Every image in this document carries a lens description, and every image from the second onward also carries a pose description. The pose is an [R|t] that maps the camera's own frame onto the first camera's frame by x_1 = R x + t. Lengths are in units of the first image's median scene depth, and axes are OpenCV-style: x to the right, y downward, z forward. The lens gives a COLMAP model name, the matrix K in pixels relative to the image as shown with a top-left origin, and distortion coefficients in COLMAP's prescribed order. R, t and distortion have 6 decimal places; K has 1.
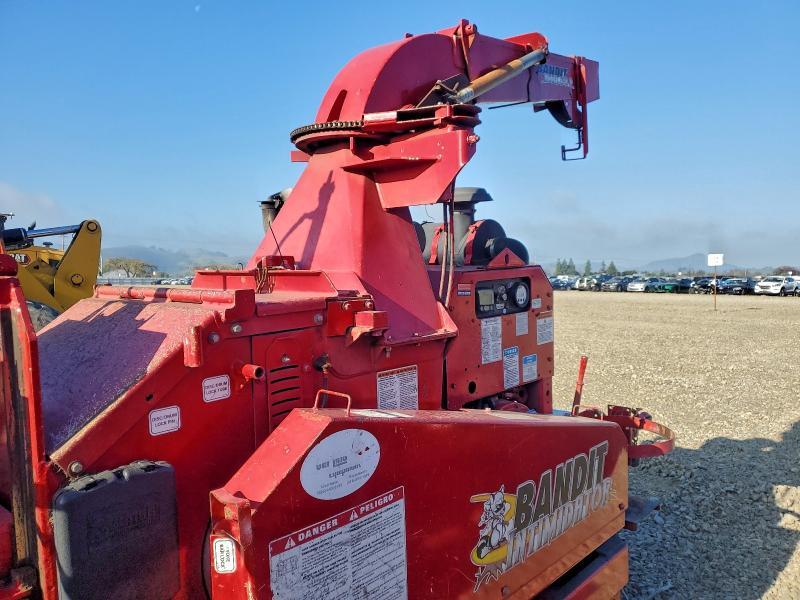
lens RADIAL K [[653.0, 0, 401.2], [0, 653.0, 278.9], [0, 0, 1]] dist [0.008795, 0.017211]
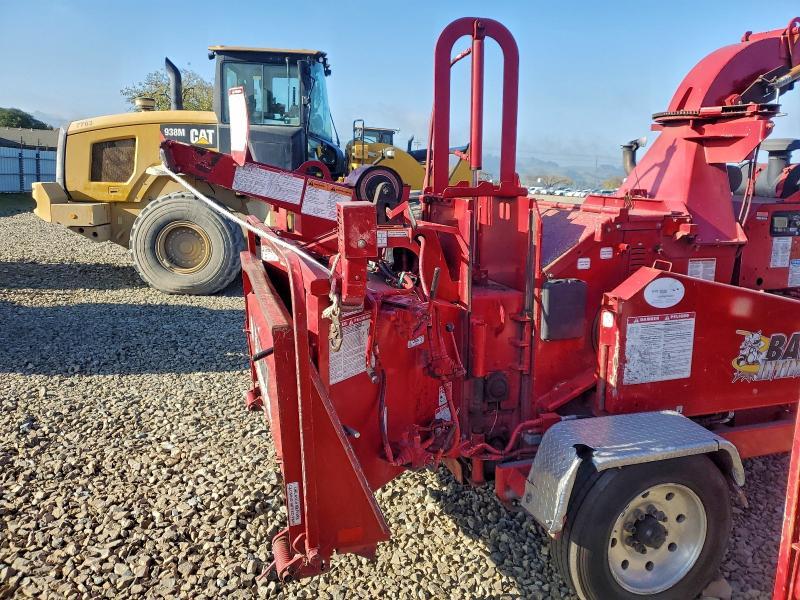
lens RADIAL K [[653.0, 0, 401.2], [0, 653.0, 278.9], [0, 0, 1]] dist [0.008795, 0.017211]
pose [[0.882306, 0.119701, -0.455201, 0.089103], [-0.055886, 0.986922, 0.151202, -0.029334], [0.467347, -0.107967, 0.877456, -0.949257]]
